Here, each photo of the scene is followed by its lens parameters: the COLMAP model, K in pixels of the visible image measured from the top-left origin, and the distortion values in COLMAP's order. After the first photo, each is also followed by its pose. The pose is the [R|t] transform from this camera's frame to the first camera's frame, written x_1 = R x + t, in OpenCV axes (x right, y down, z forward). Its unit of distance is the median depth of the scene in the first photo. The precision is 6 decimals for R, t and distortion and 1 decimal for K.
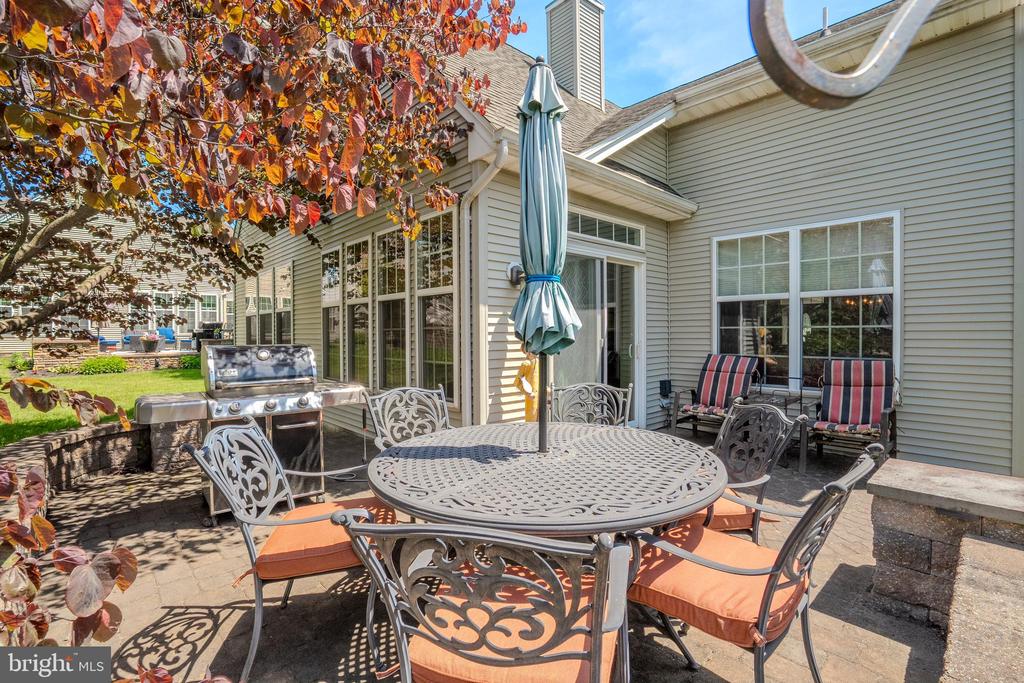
lens RADIAL K [[471.3, 0, 514.1], [0, 471.3, 339.7], [0, 0, 1]] dist [-0.055548, 0.018597]
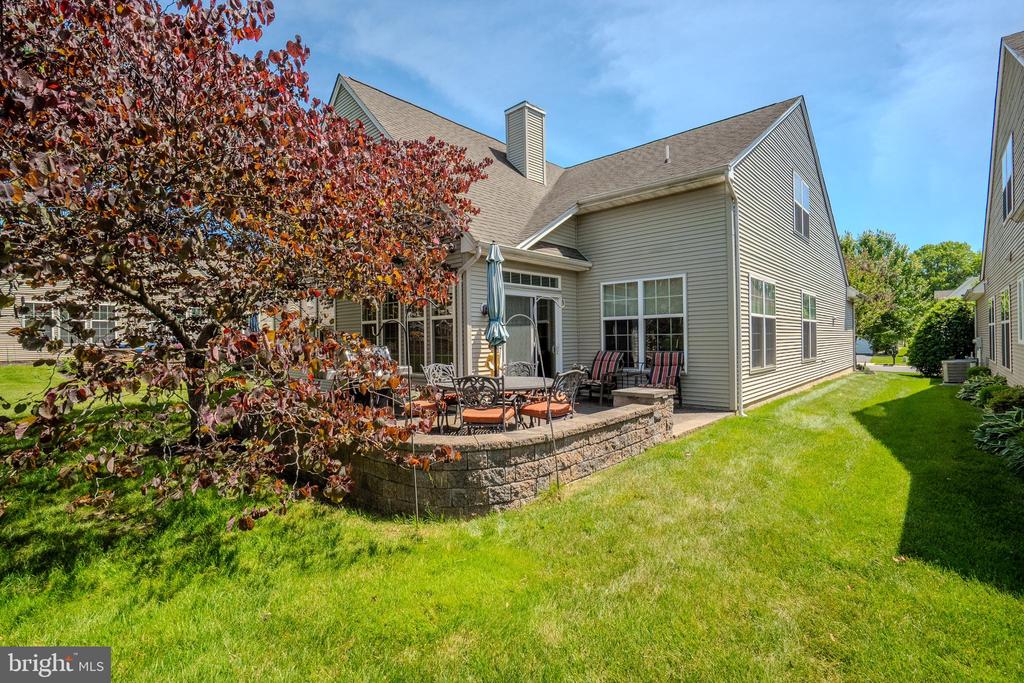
lens RADIAL K [[471.3, 0, 514.1], [0, 471.3, 339.7], [0, 0, 1]] dist [-0.055548, 0.018597]
pose [[0.997823, -0.008043, 0.065450, -0.005128], [0.009160, 0.999817, -0.016783, 0.017414], [-0.065303, 0.017346, 0.997715, -0.788646]]
